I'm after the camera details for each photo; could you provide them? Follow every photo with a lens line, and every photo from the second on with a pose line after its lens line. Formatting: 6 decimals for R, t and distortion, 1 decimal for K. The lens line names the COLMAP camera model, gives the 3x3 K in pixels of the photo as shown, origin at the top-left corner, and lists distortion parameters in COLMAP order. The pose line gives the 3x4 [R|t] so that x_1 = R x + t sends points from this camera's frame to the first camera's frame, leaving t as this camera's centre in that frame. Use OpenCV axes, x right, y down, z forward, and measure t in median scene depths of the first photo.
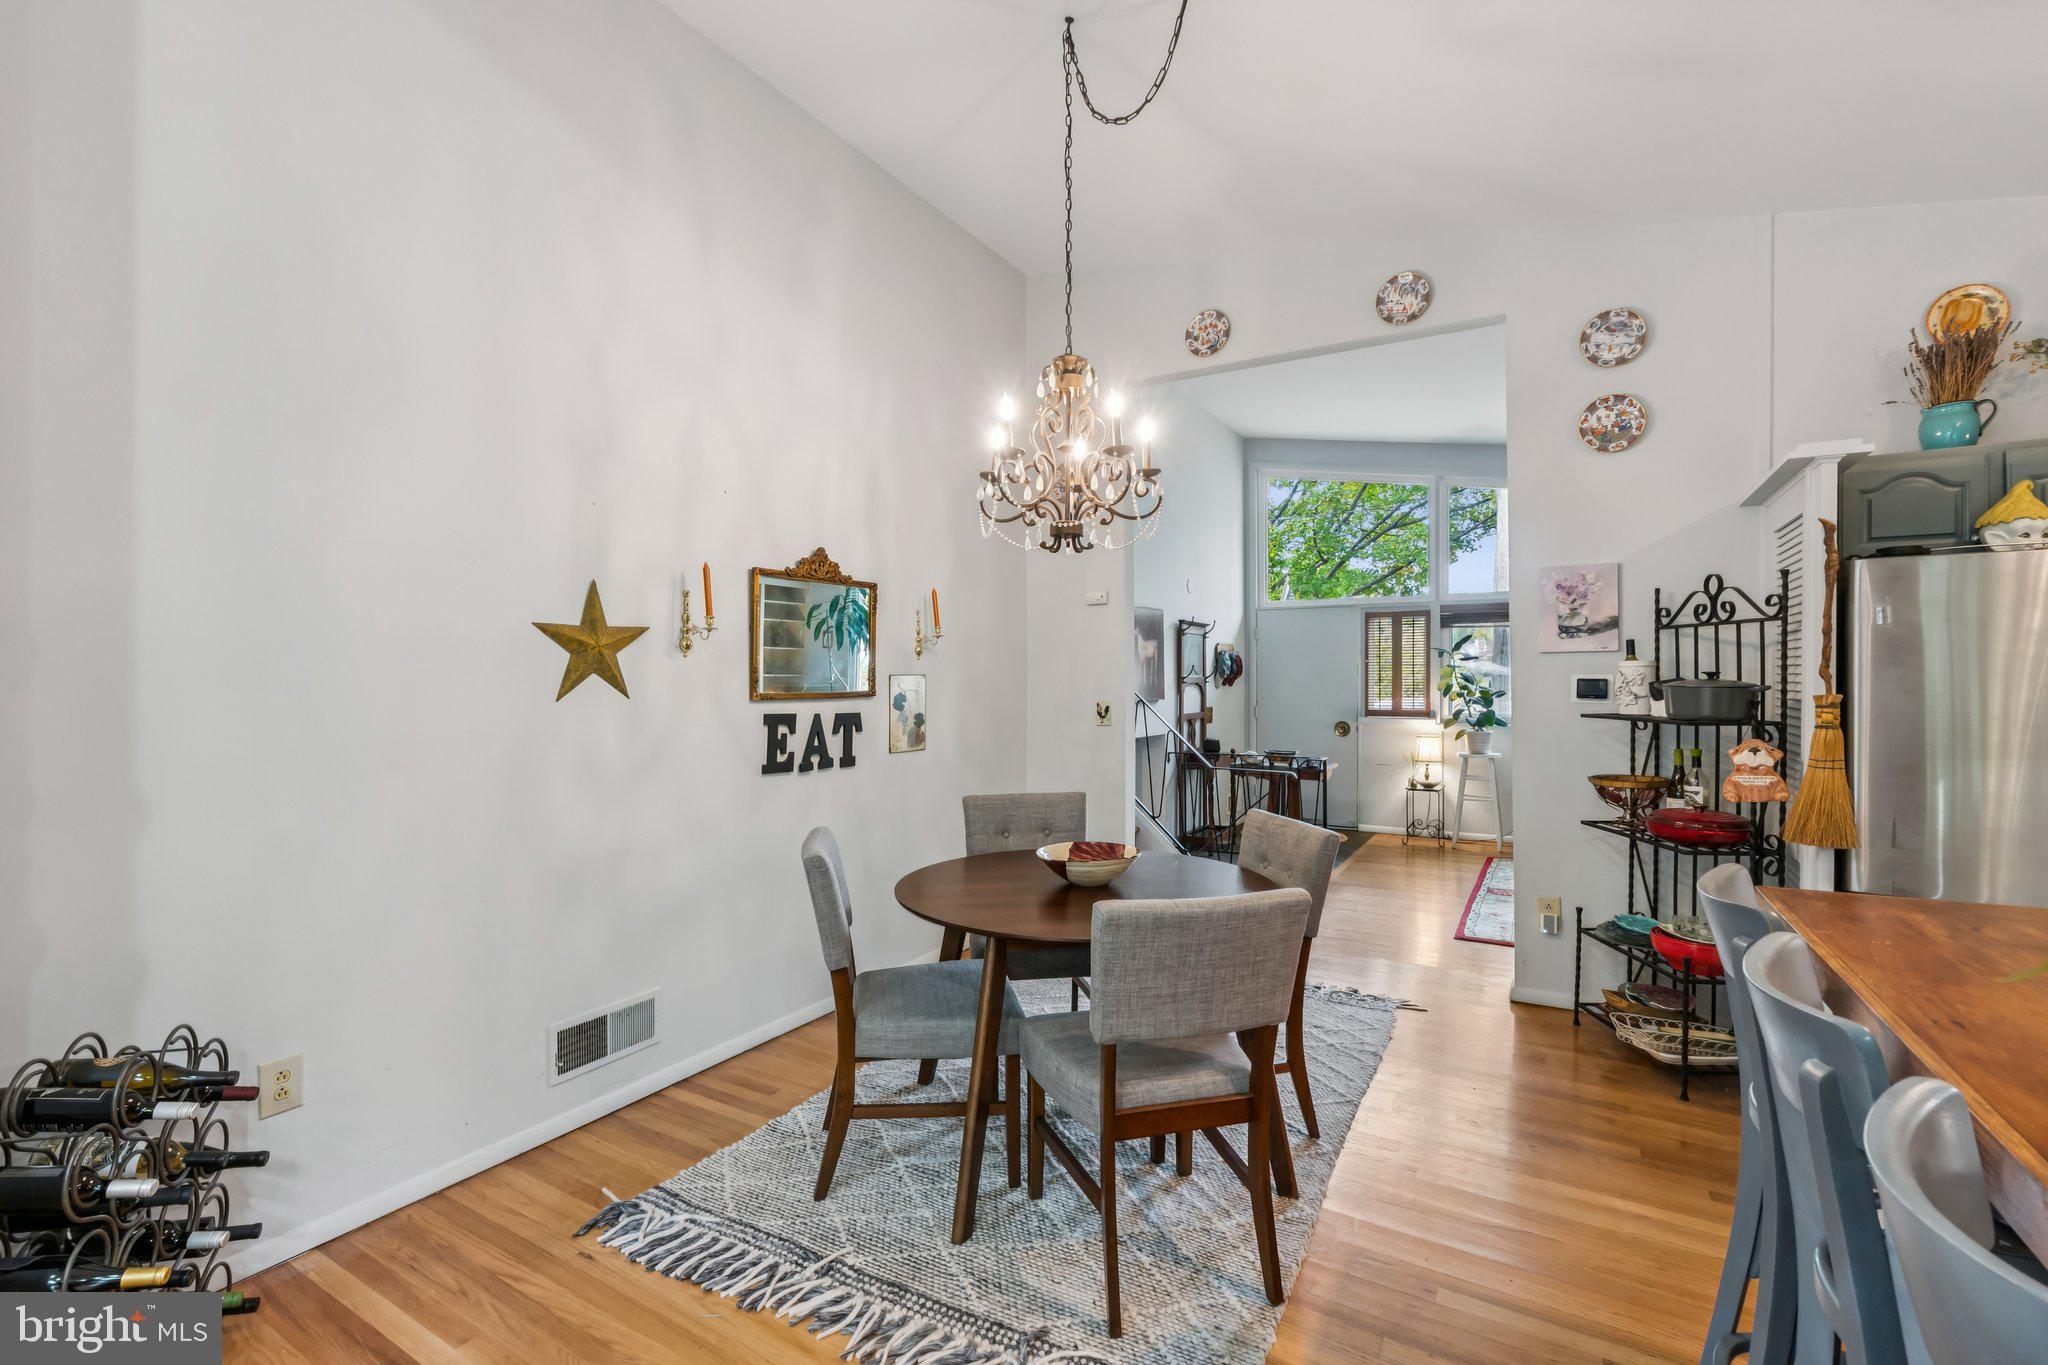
lens RADIAL K [[879.8, 0, 1019.4], [0, 879.8, 687.1], [0, 0, 1]] dist [-0.005766, 0.001552]
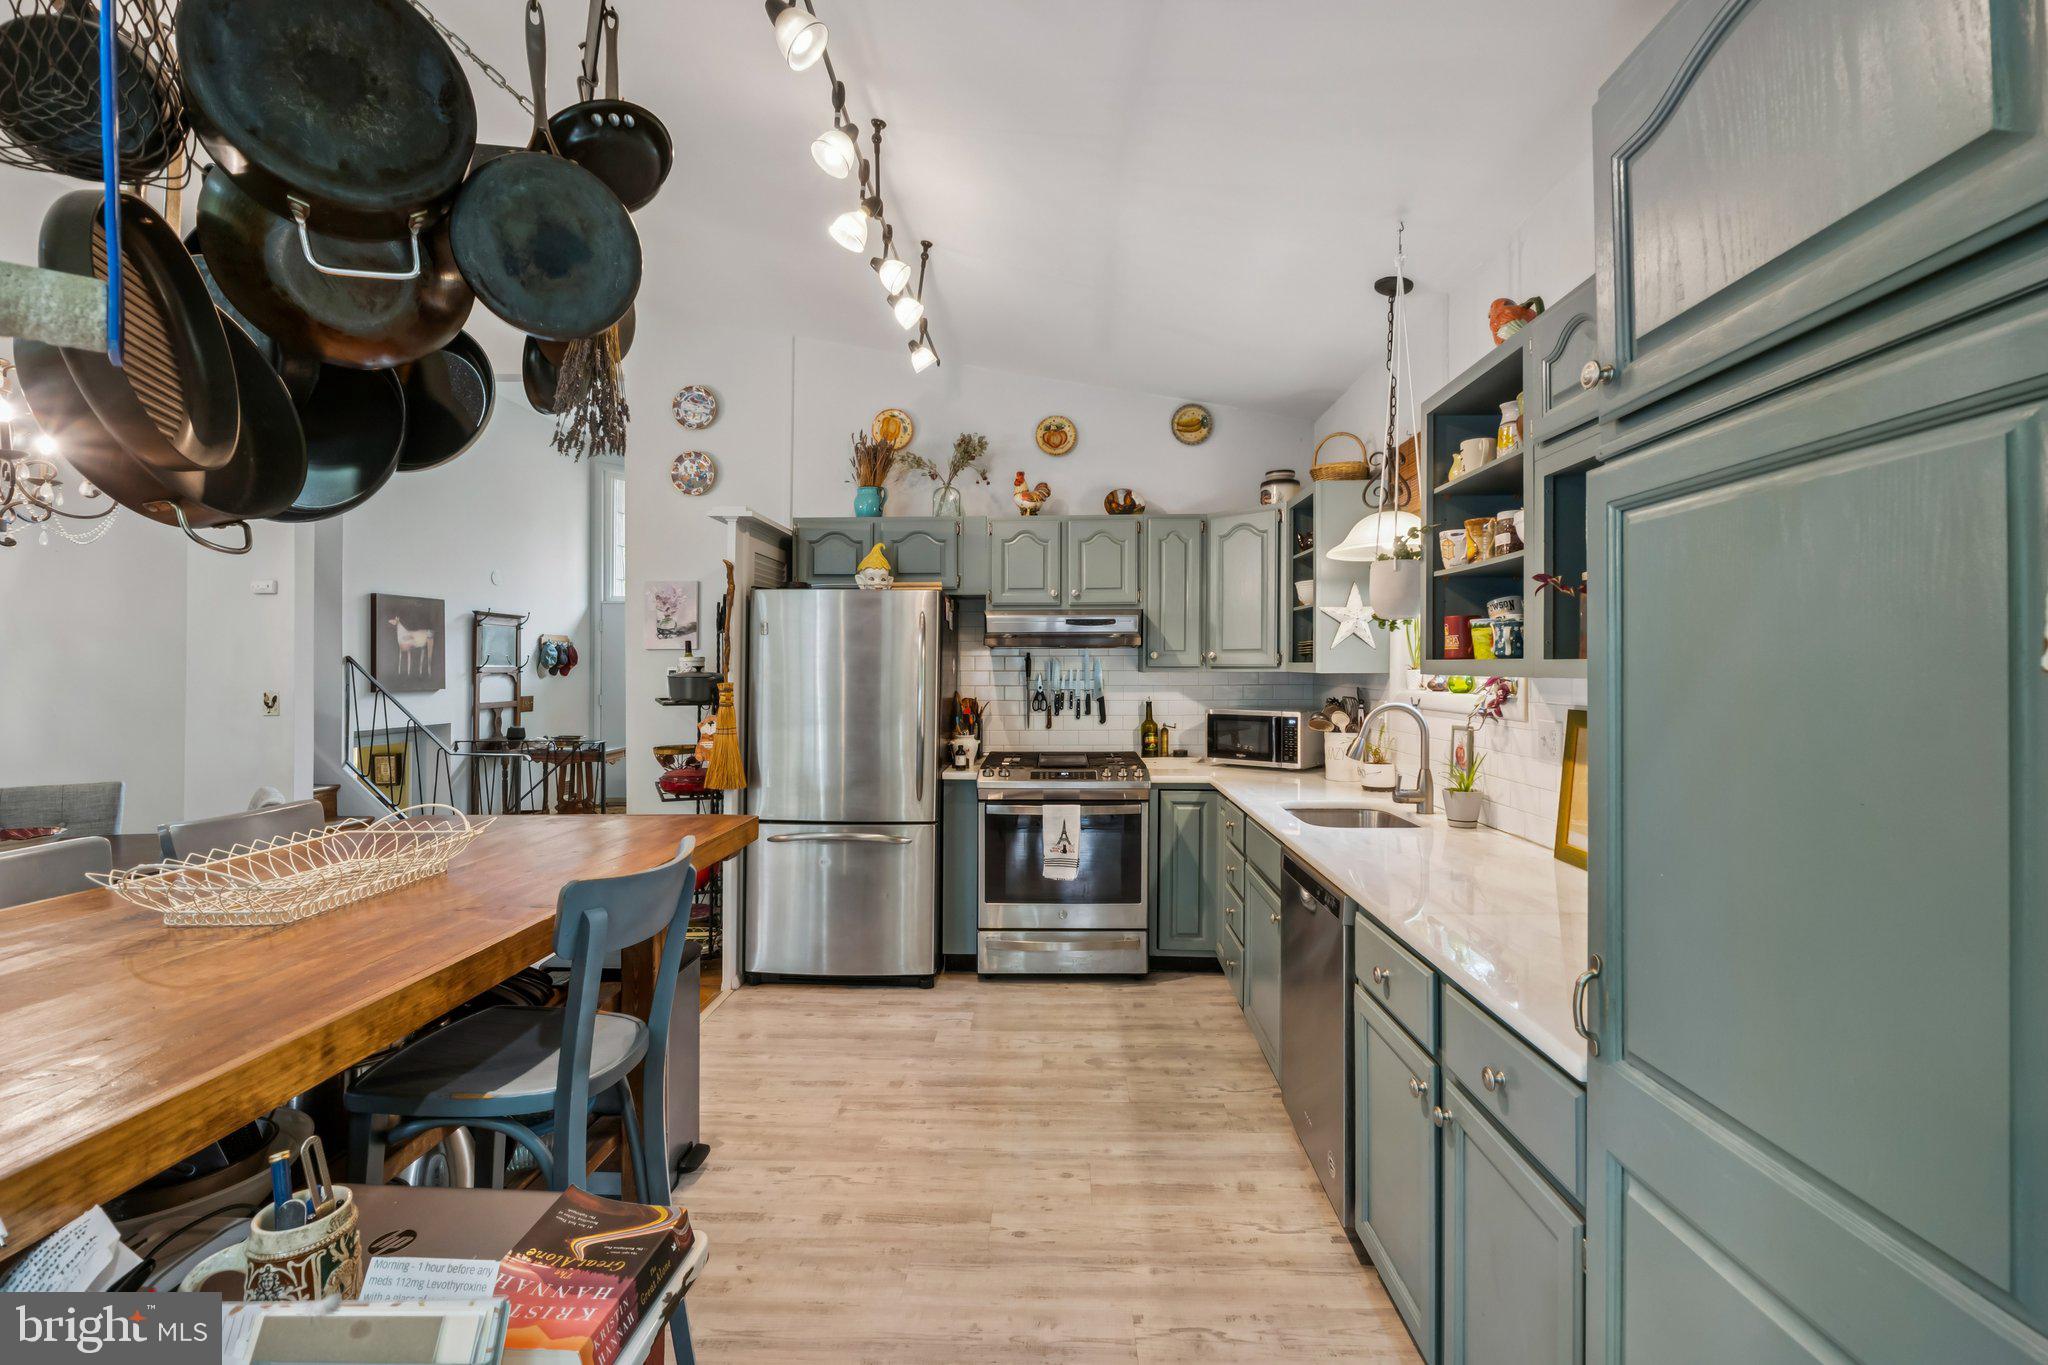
lens RADIAL K [[879.8, 0, 1072.5], [0, 879.8, 664.5], [0, 0, 1]] dist [-0.005766, 0.001552]
pose [[0.865413, 0.006979, 0.501011, 0.511448], [-0.000091, 0.999905, -0.013771, -0.000890], [-0.501060, 0.011872, 0.865331, -0.396633]]
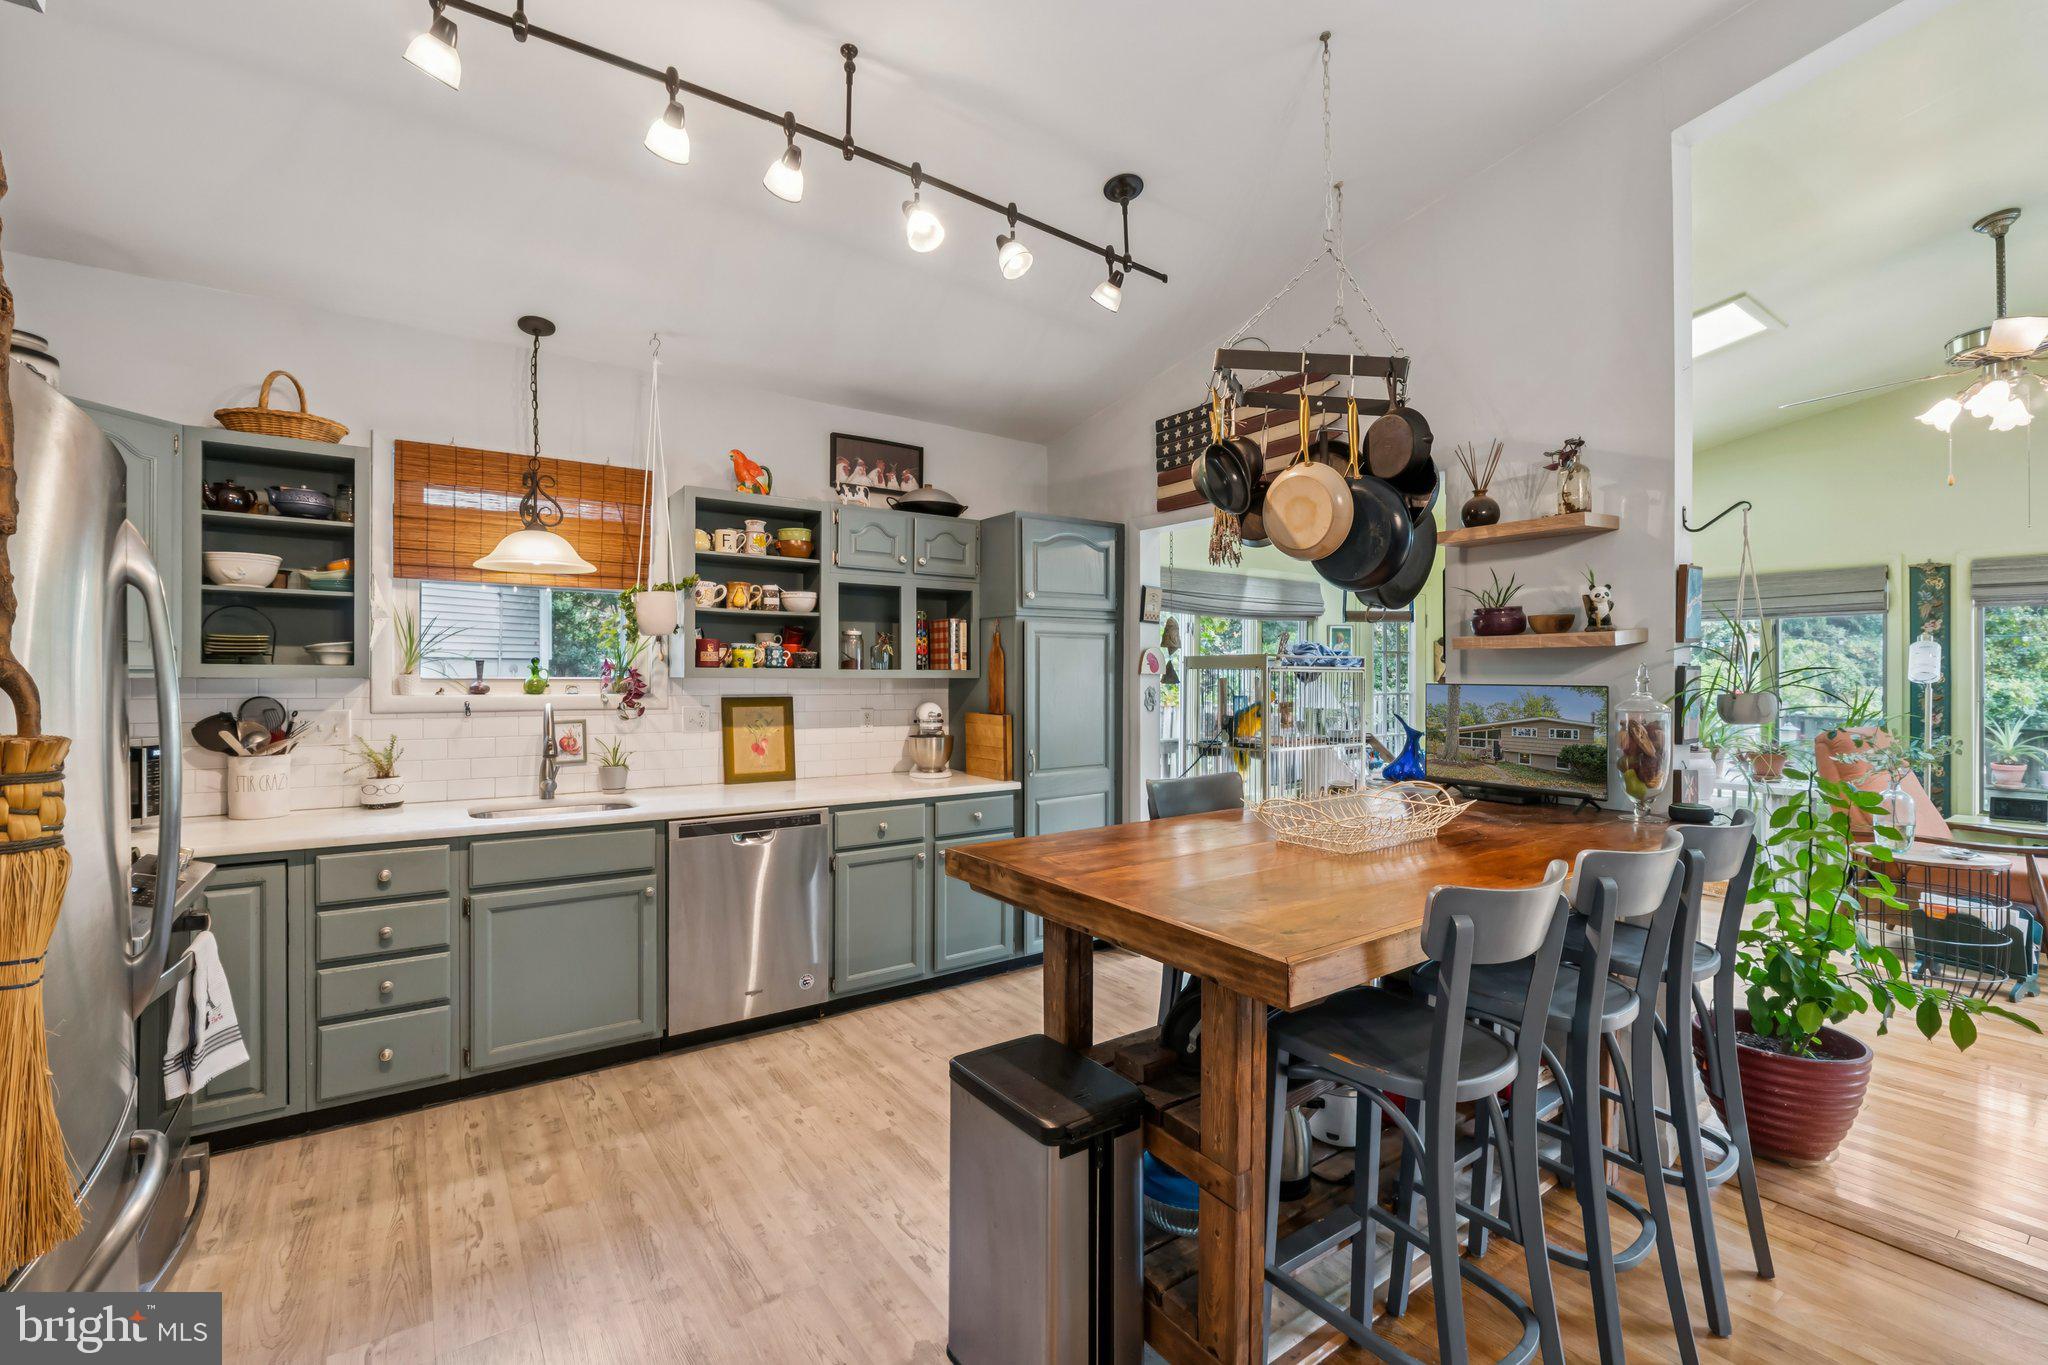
lens RADIAL K [[879.8, 0, 1020.3], [0, 879.8, 661.8], [0, 0, 1]] dist [-0.005766, 0.001552]
pose [[-0.908369, 0.004803, 0.418143, 0.351847], [0.002899, 0.999982, -0.005187, -0.010171], [-0.418160, -0.003500, -0.908366, 0.825371]]
